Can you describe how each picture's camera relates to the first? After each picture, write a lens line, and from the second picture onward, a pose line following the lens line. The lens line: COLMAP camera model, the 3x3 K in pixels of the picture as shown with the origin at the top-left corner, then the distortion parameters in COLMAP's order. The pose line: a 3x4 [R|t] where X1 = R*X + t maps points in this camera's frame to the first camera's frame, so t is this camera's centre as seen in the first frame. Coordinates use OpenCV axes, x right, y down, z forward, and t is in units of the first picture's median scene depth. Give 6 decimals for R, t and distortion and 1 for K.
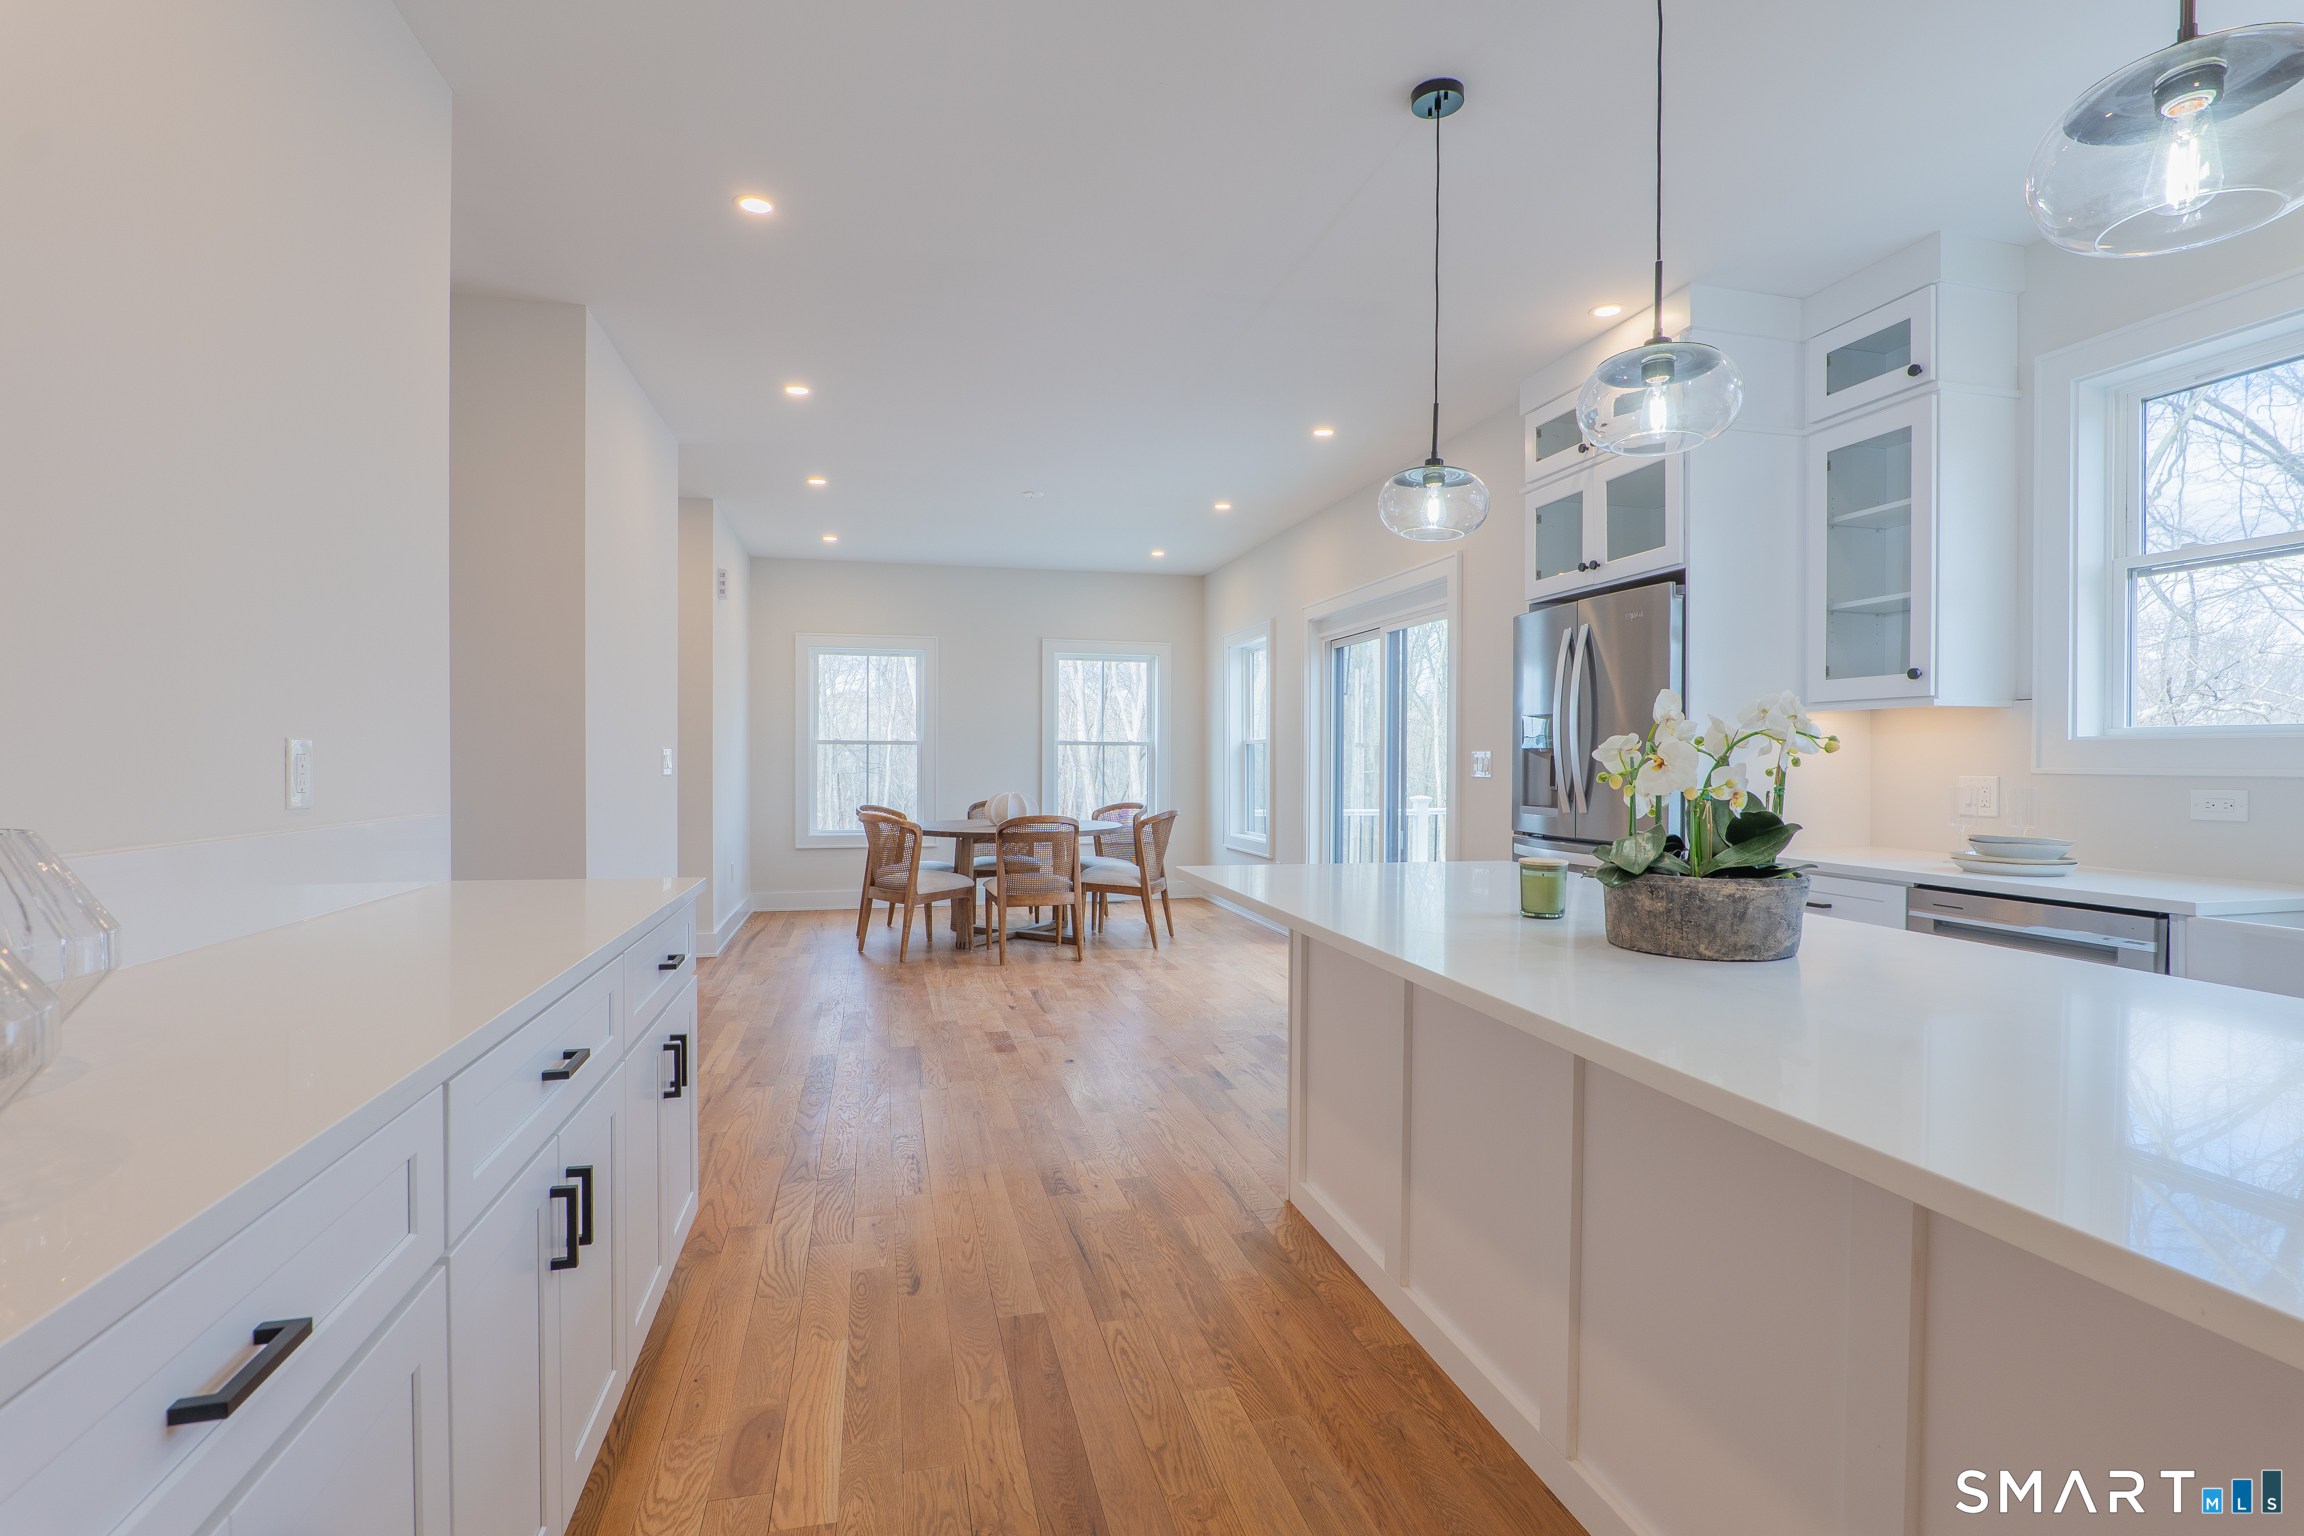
lens RADIAL K [[1081.8, 0, 1159.8], [0, 1081.8, 774.3], [0, 0, 1]] dist [-0.023998, 0.007163]
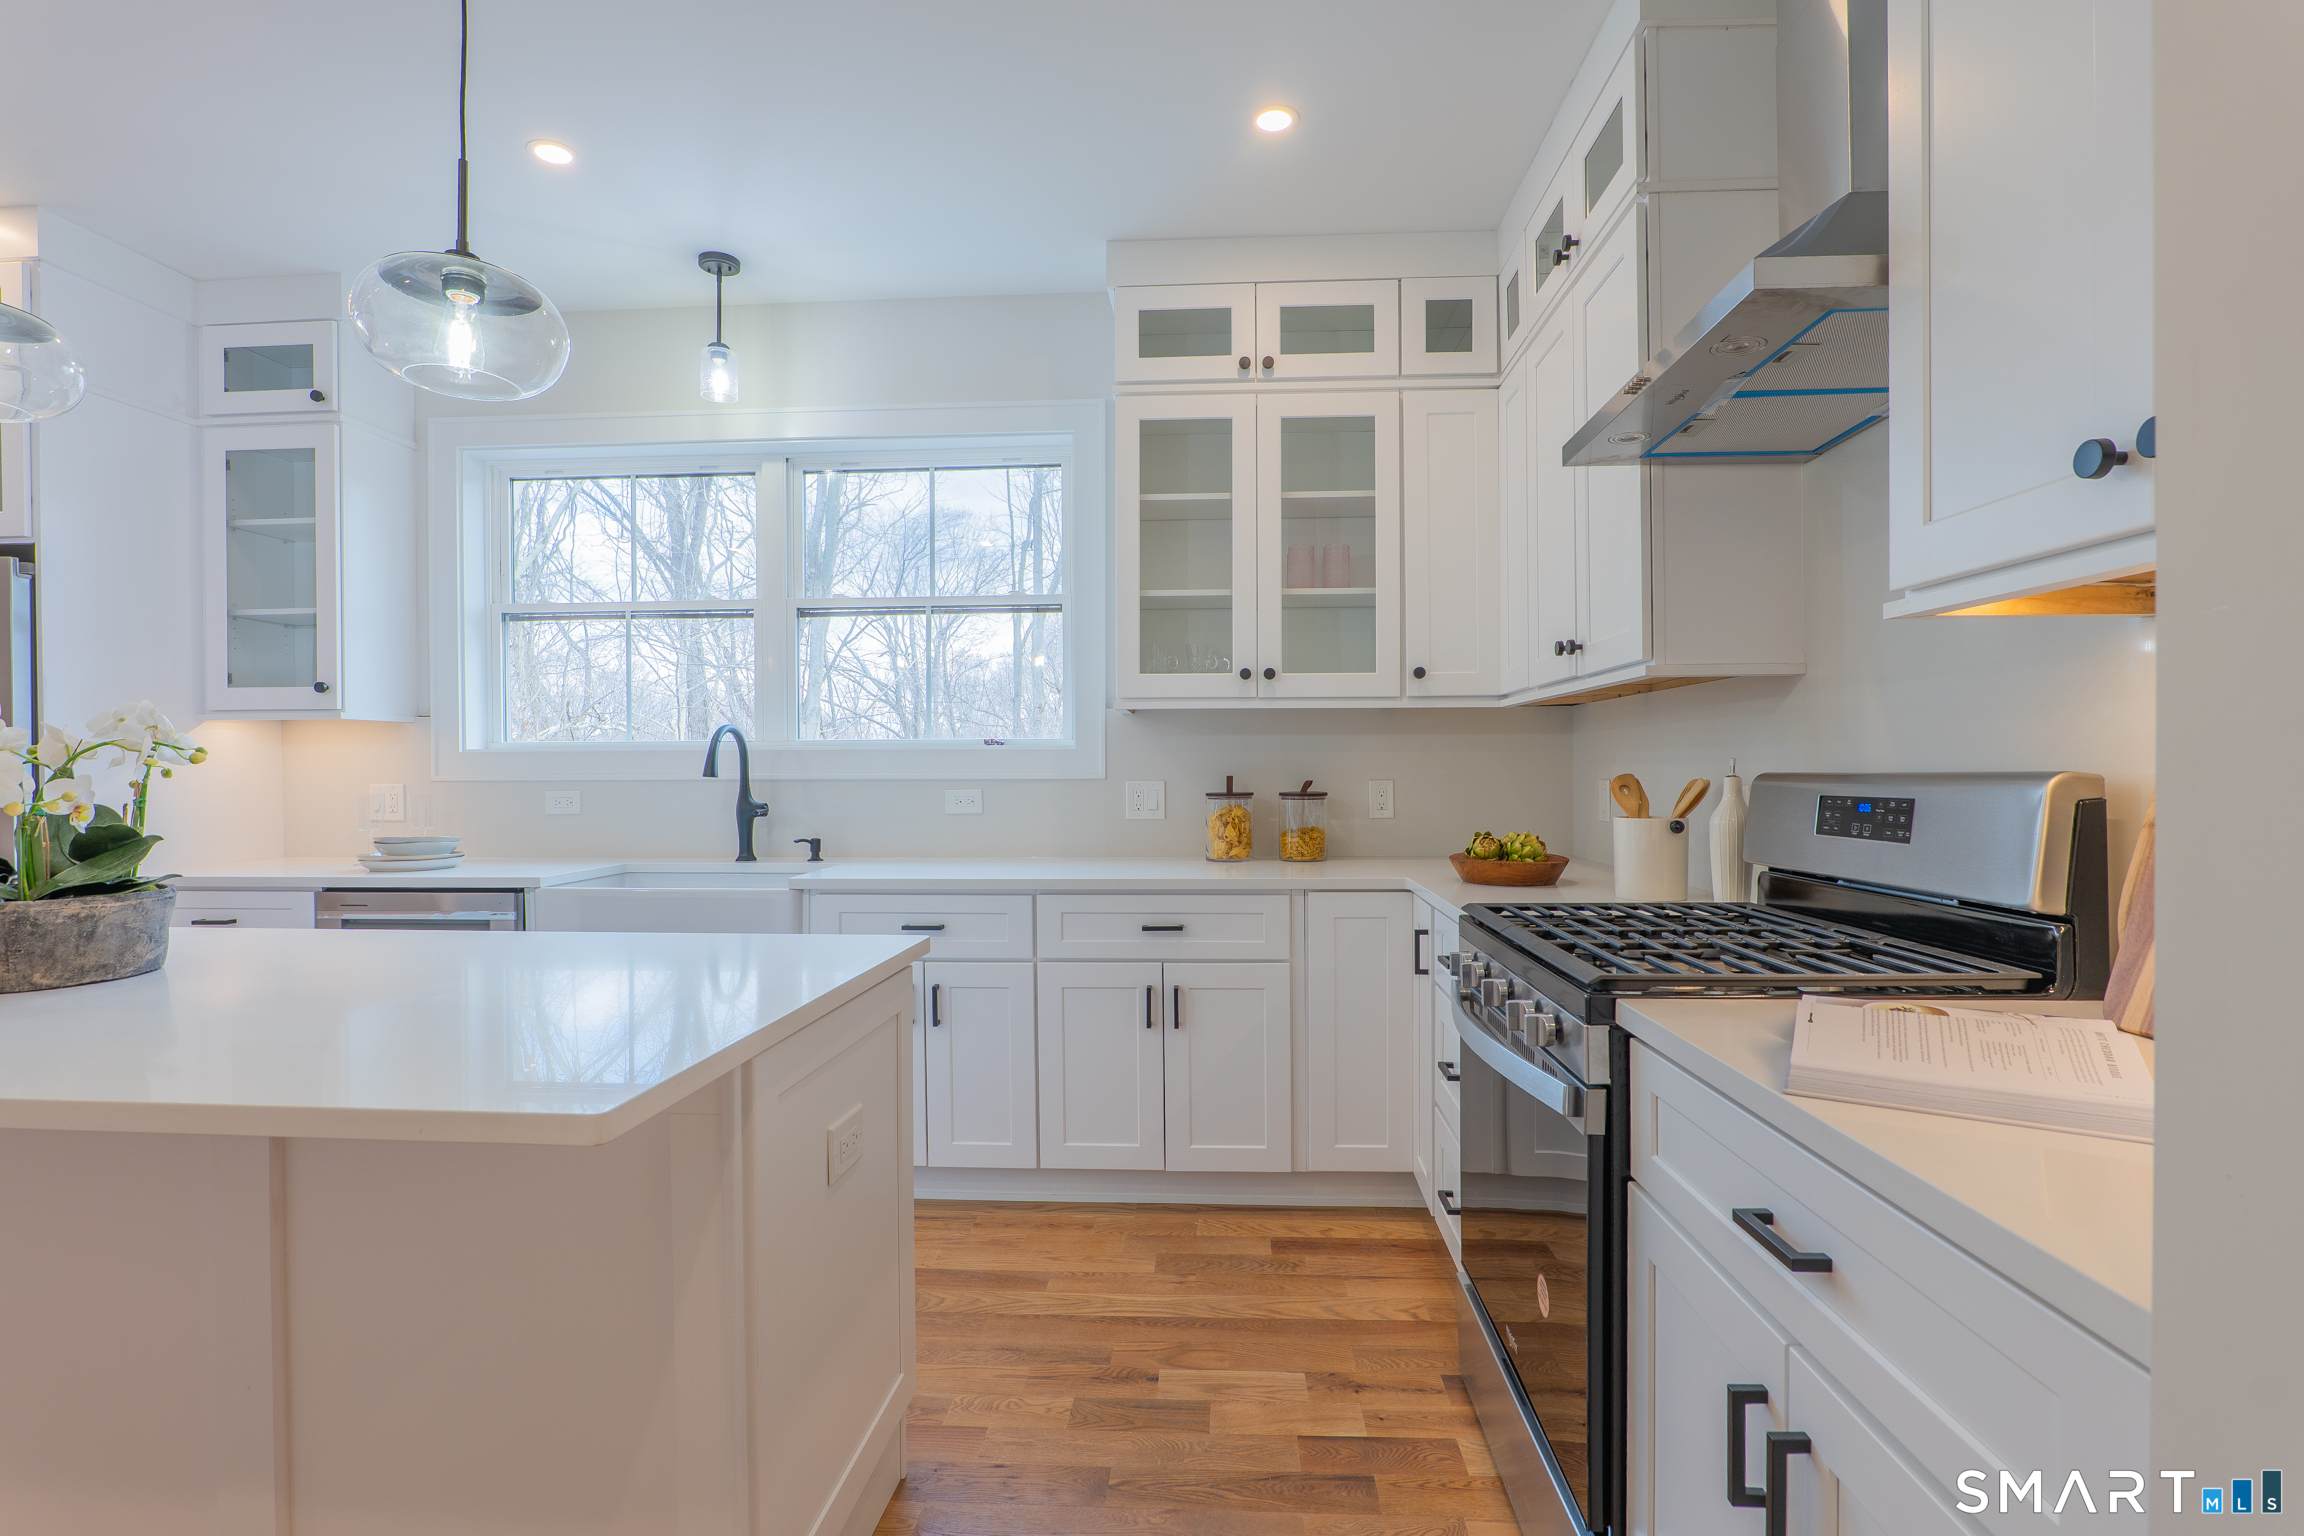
lens RADIAL K [[1073.2, 0, 1159.3], [0, 1073.2, 774.1], [0, 0, 1]] dist [-0.026325, 0.007615]
pose [[0.308020, -0.011596, 0.951309, -0.027035], [0.020461, 0.999775, 0.005562, 0.001678], [-0.951160, 0.017752, 0.308188, -0.100493]]
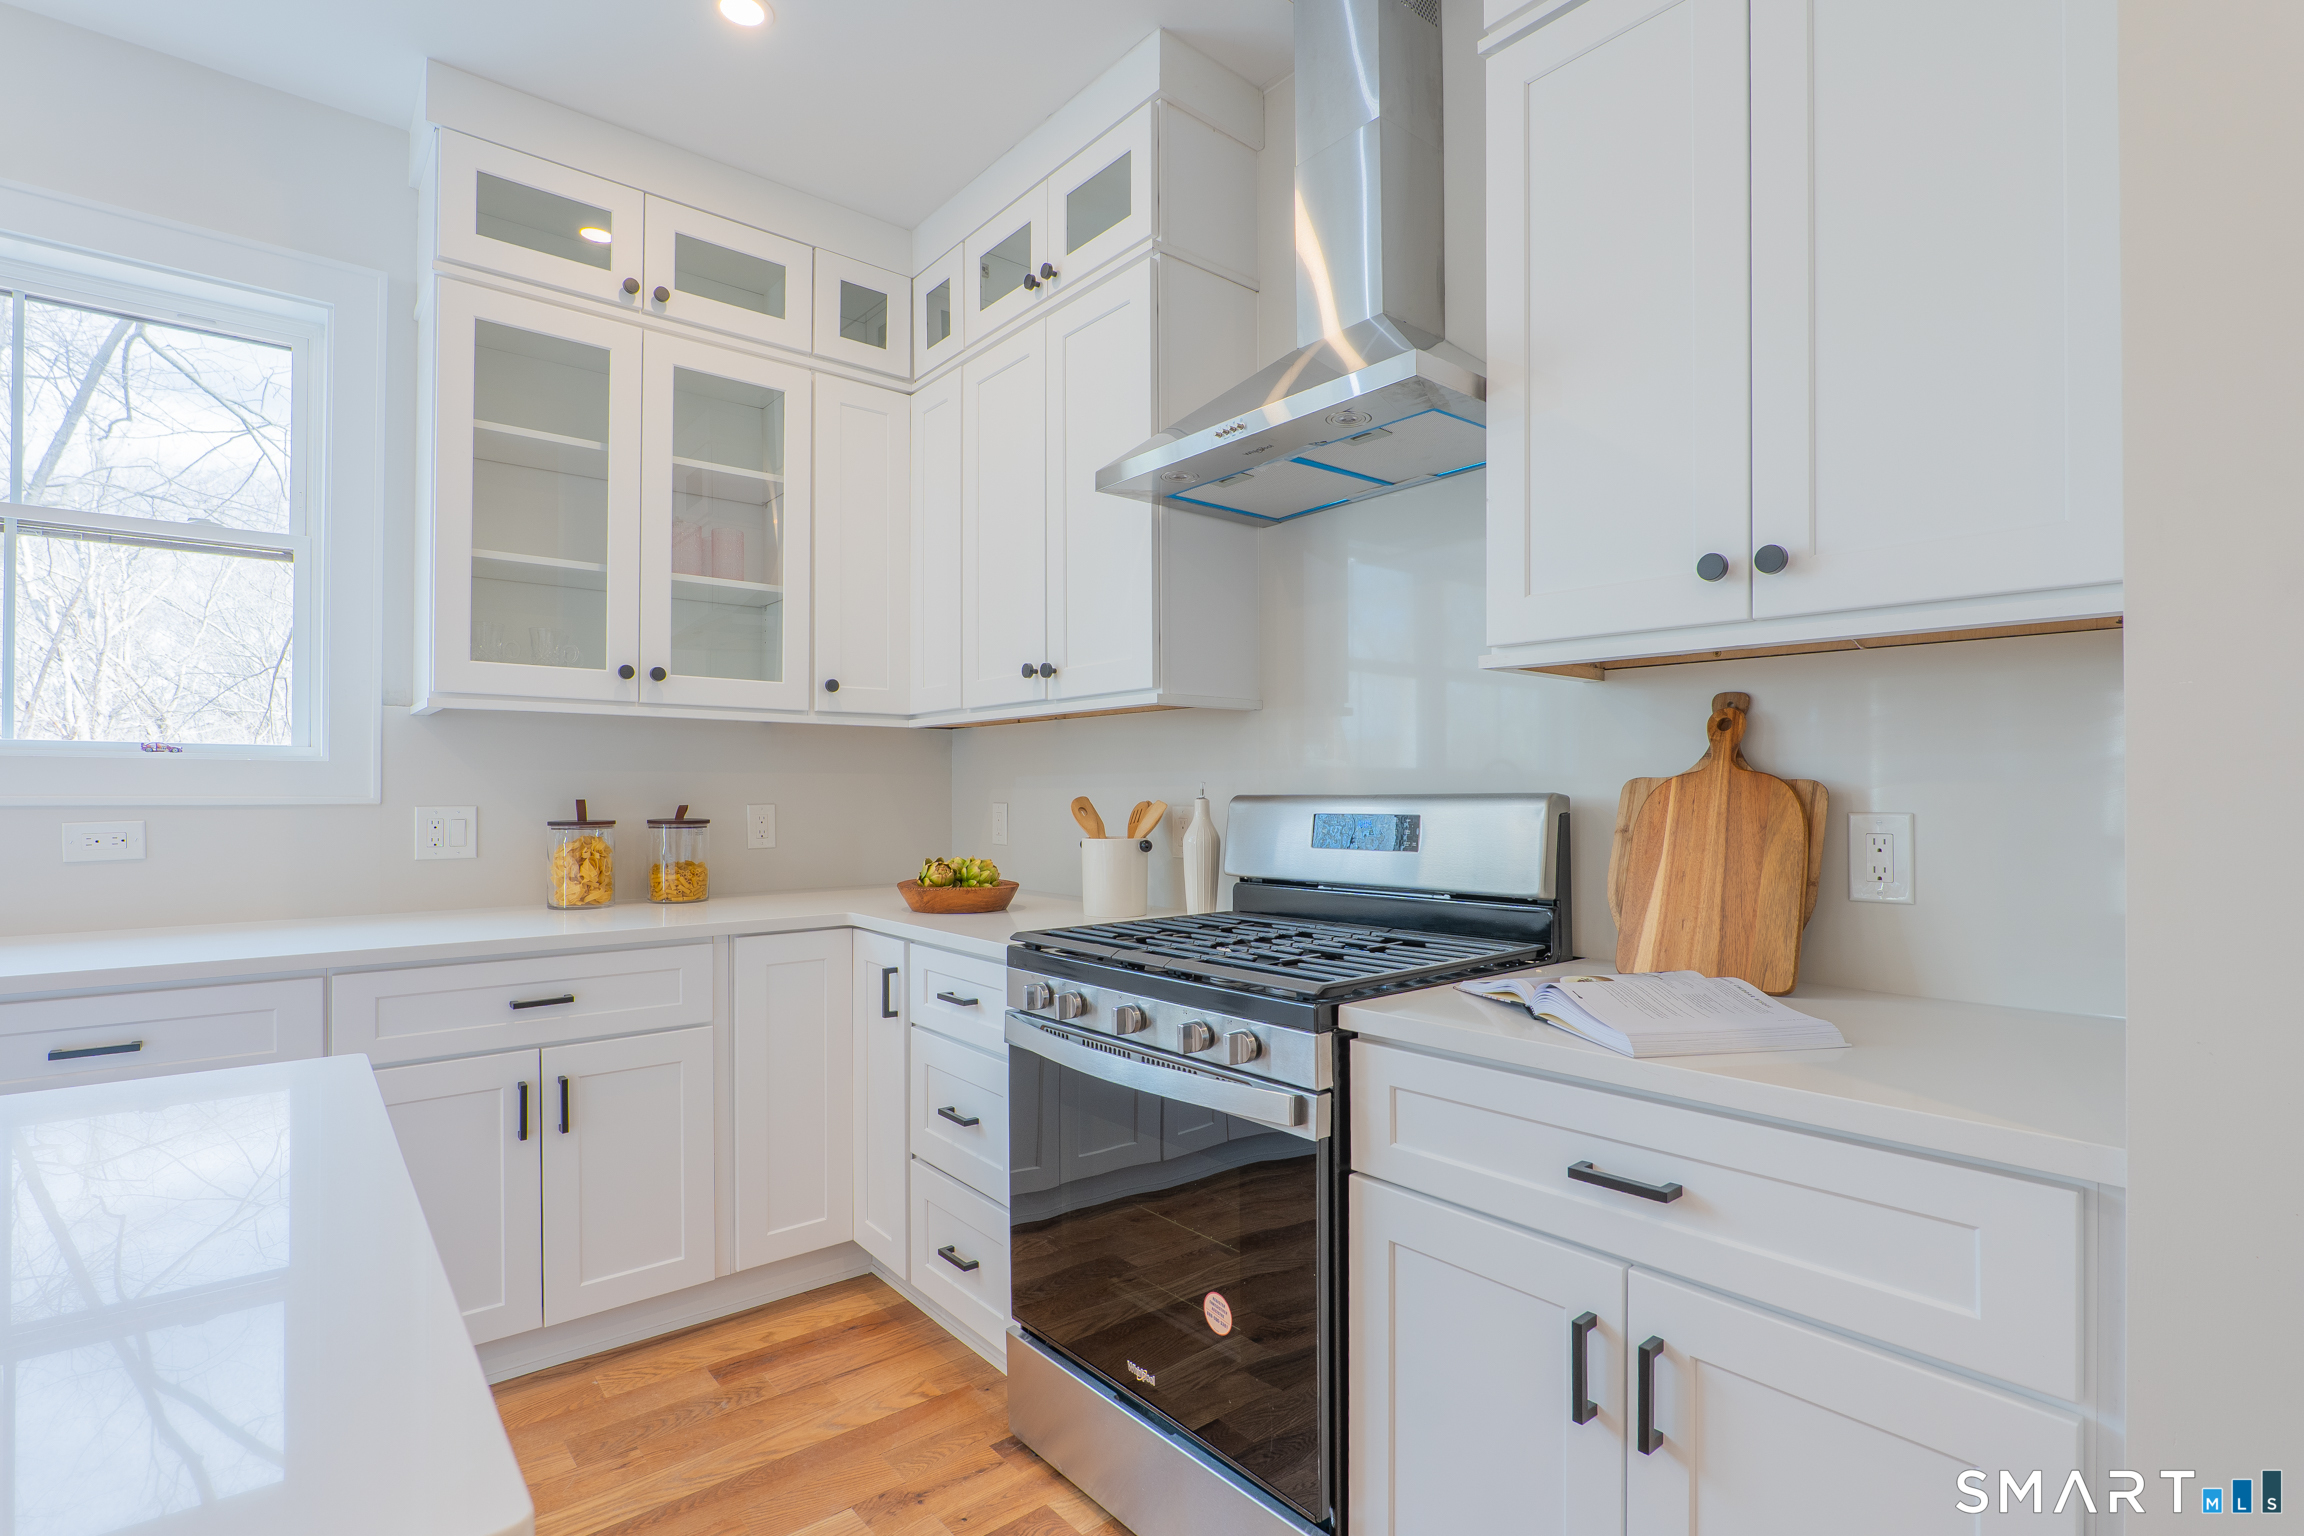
lens RADIAL K [[1093.9, 0, 1157.4], [0, 1093.9, 785.0], [0, 0, 1]] dist [-0.028817, 0.009509]
pose [[-0.432583, 0.001706, 0.901593, 0.054059], [0.011943, 0.999921, 0.003838, 0.001417], [-0.901515, 0.012428, -0.432569, 0.138651]]
